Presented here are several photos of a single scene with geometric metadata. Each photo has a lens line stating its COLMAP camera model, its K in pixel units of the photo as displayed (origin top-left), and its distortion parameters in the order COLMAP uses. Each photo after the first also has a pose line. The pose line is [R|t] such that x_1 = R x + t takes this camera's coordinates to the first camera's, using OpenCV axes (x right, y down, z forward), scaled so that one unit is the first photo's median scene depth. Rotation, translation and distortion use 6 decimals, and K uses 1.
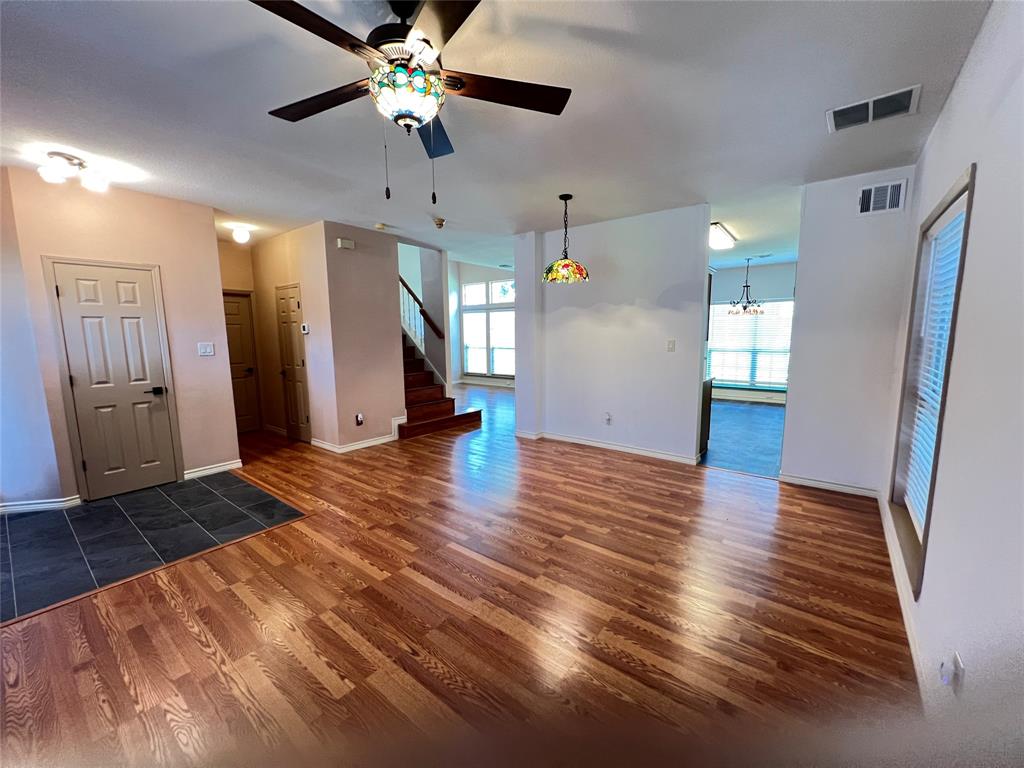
lens RADIAL K [[409.6, 0, 513.0], [0, 409.6, 387.7], [0, 0, 1]] dist [-0.002542, 0.001376]
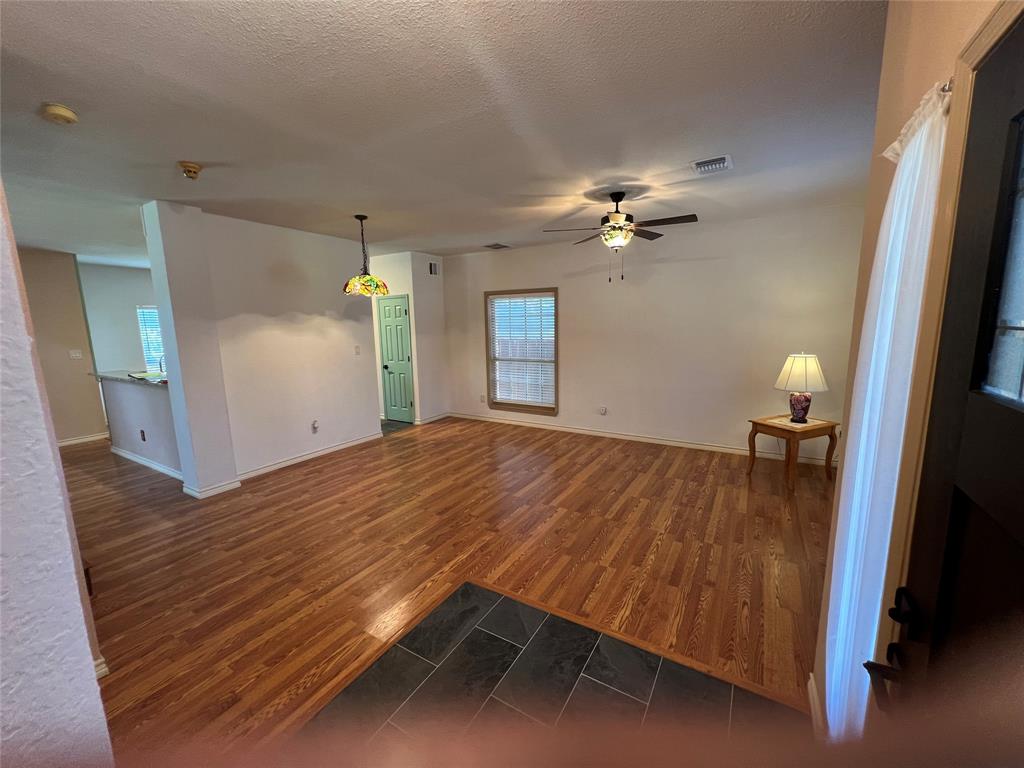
lens RADIAL K [[409.6, 0, 513.9], [0, 409.6, 384.4], [0, 0, 1]] dist [-0.002542, 0.001376]
pose [[-0.121474, -0.138591, 0.982872, -1.127232], [0.154755, 0.975451, 0.156671, -0.152124], [-0.980457, 0.171136, -0.097044, 0.840571]]
